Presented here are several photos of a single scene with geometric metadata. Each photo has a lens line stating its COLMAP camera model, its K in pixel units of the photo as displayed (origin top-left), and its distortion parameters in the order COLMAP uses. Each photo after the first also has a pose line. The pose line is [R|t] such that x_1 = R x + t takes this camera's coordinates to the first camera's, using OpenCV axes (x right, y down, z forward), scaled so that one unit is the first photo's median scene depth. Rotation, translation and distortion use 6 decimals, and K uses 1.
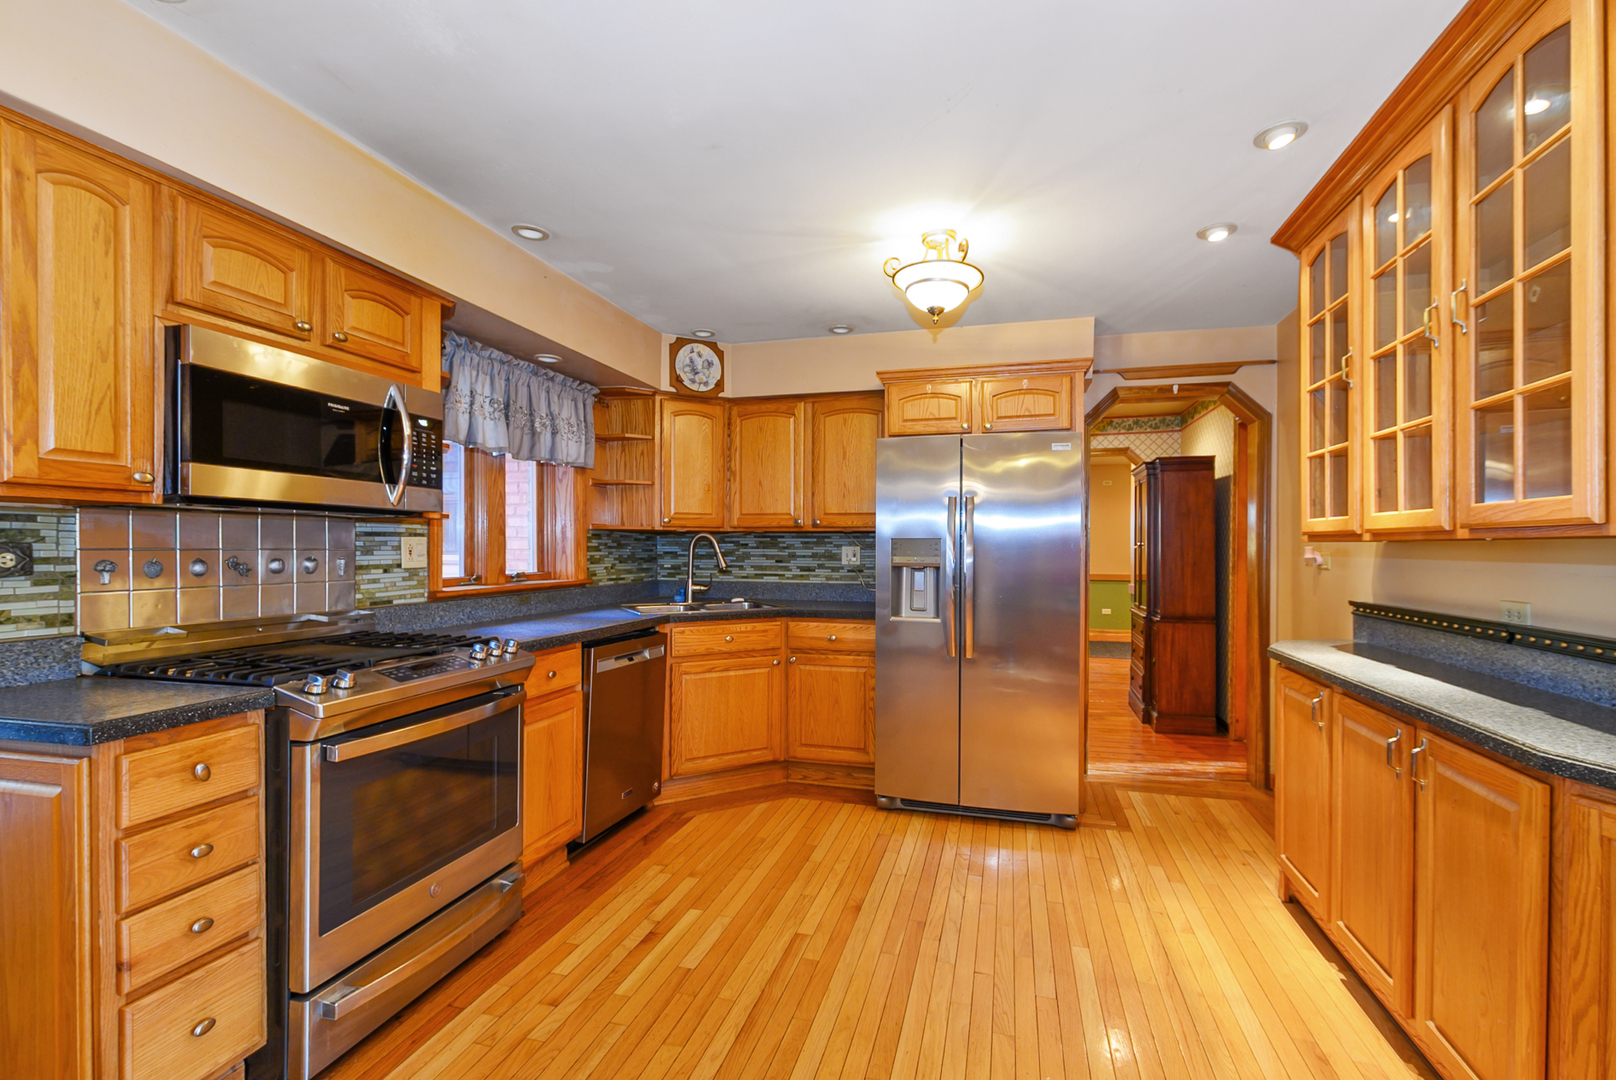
lens RADIAL K [[711.4, 0, 808.0], [0, 711.4, 549.4], [0, 0, 1]] dist [0.011236, -0.004773]
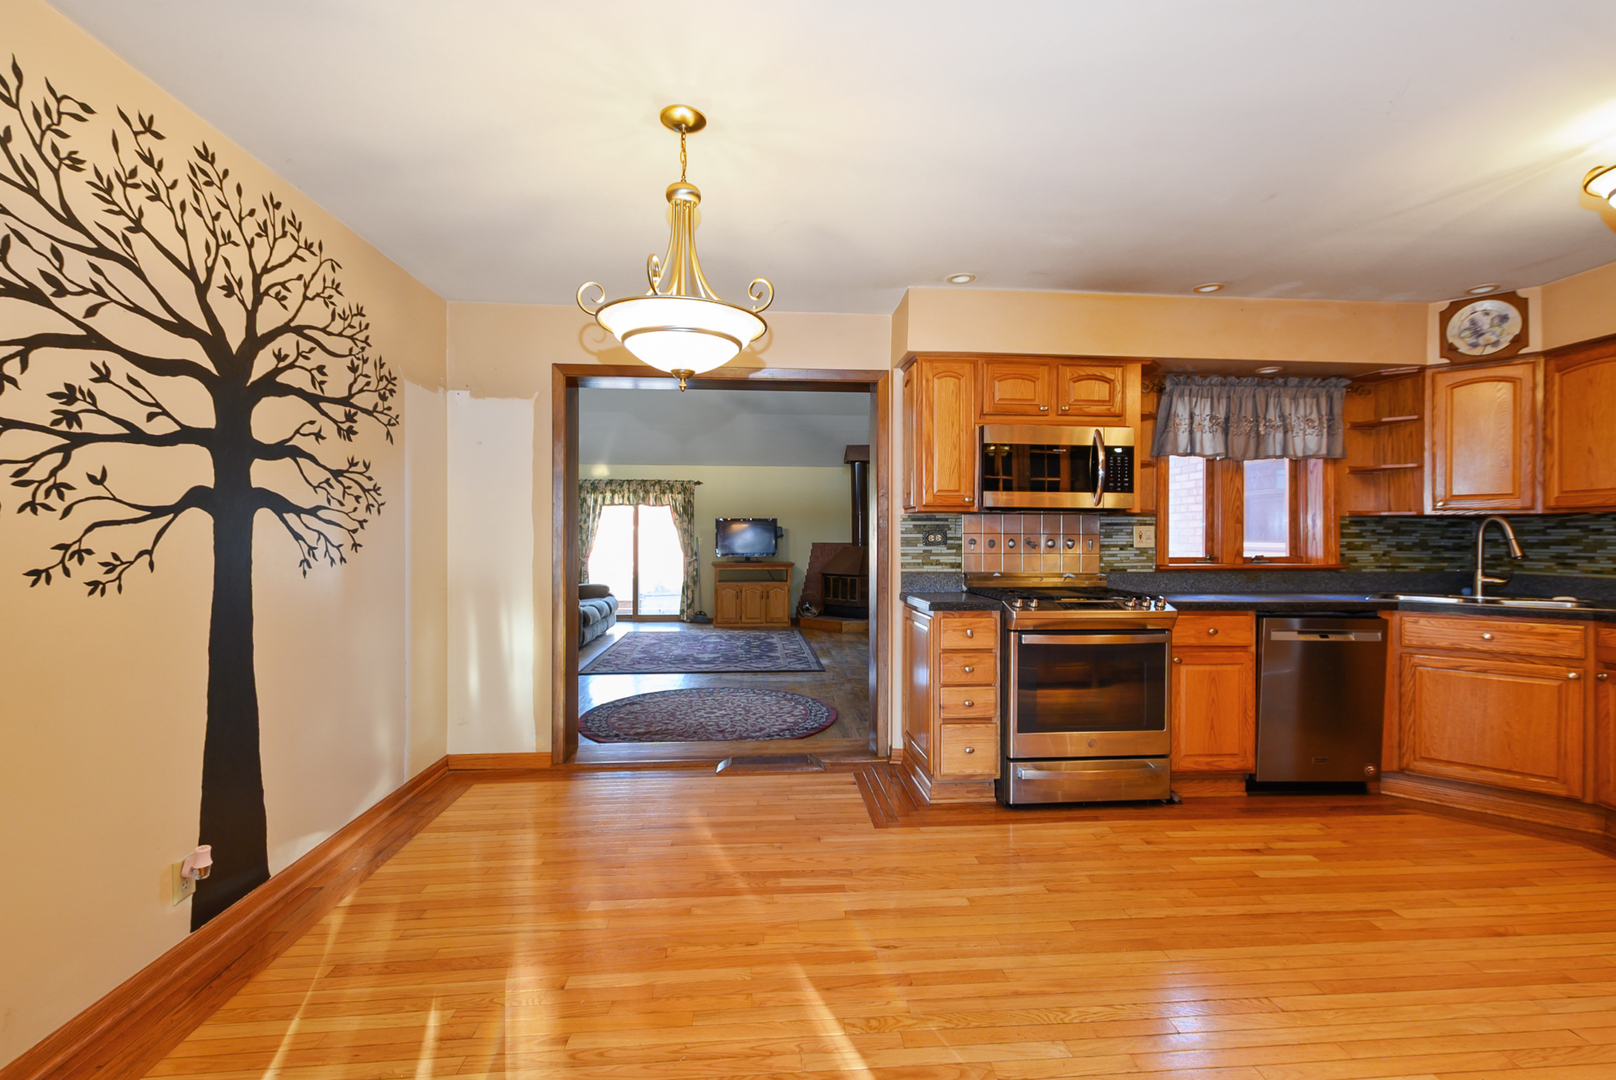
lens RADIAL K [[711.4, 0, 808.1], [0, 711.4, 540.0], [0, 0, 1]] dist [0.011236, -0.004773]
pose [[0.325190, 0.001019, -0.945648, 0.489224], [-0.006261, 0.999980, -0.001076, 0.013798], [0.945628, 0.006271, 0.325189, -0.083342]]
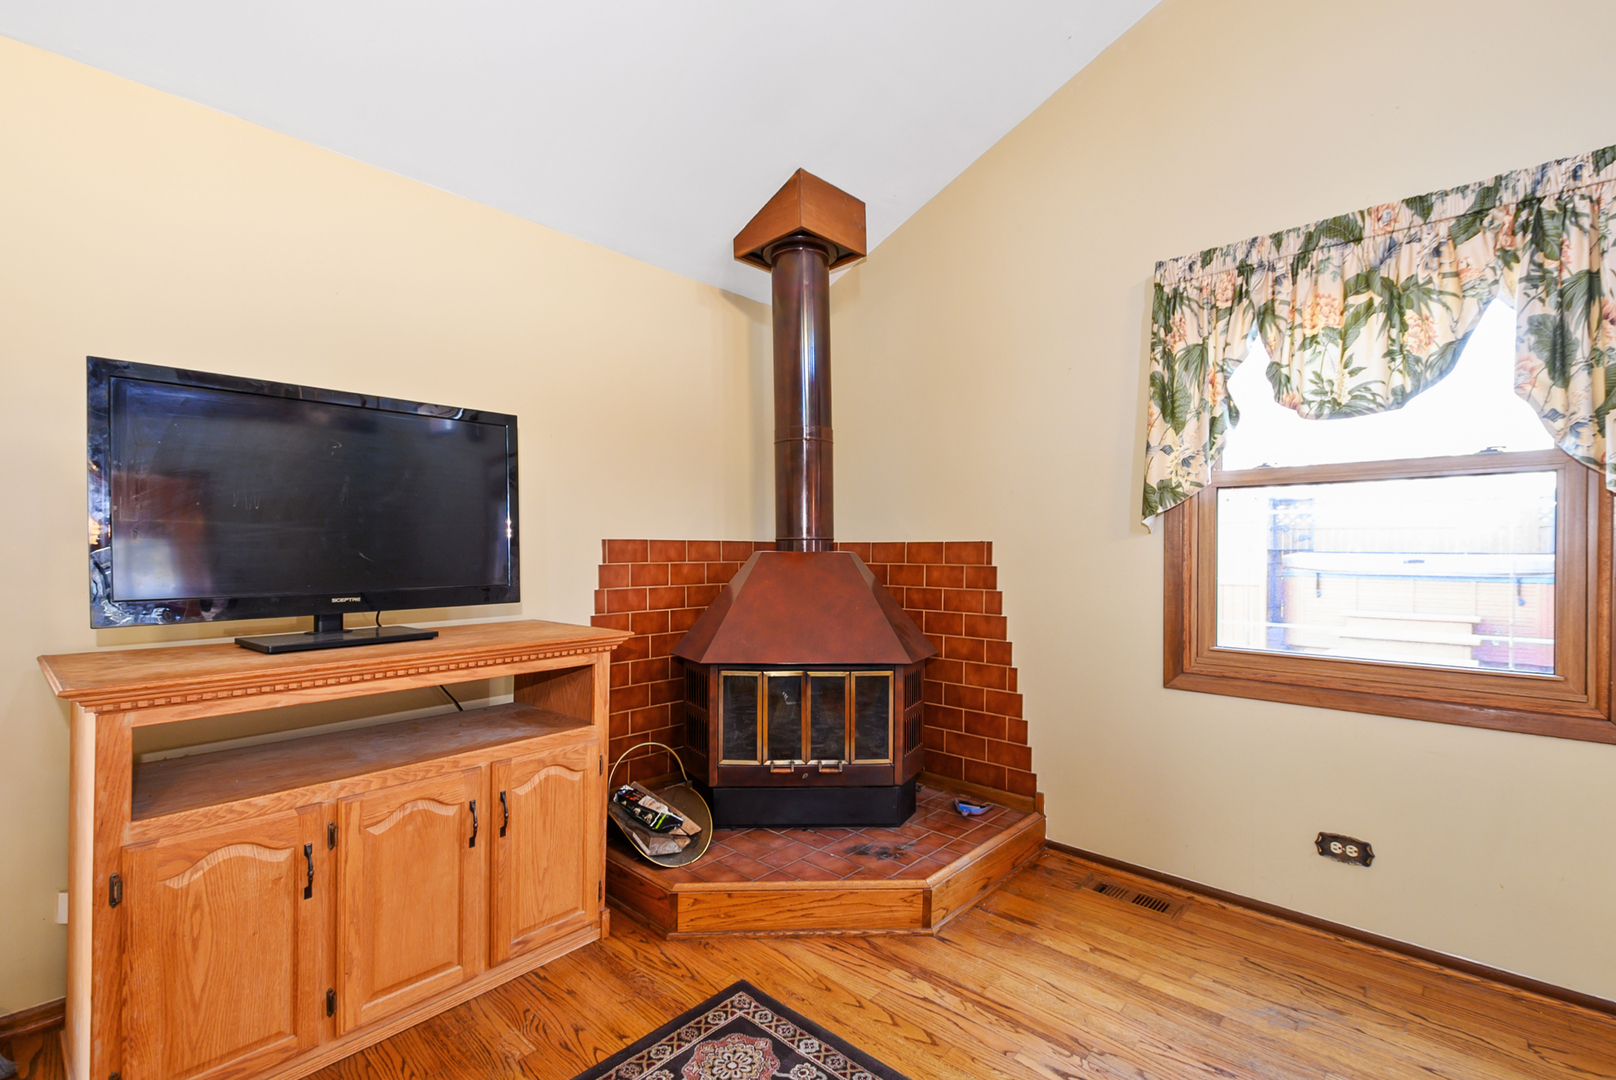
lens RADIAL K [[711.4, 0, 819.8], [0, 711.4, 544.7], [0, 0, 1]] dist [0.011236, -0.004773]
pose [[0.885930, 0.000130, -0.463820, -0.513450], [-0.003728, 0.999970, -0.006840, 0.022916], [0.463805, 0.007789, 0.885903, 0.098129]]
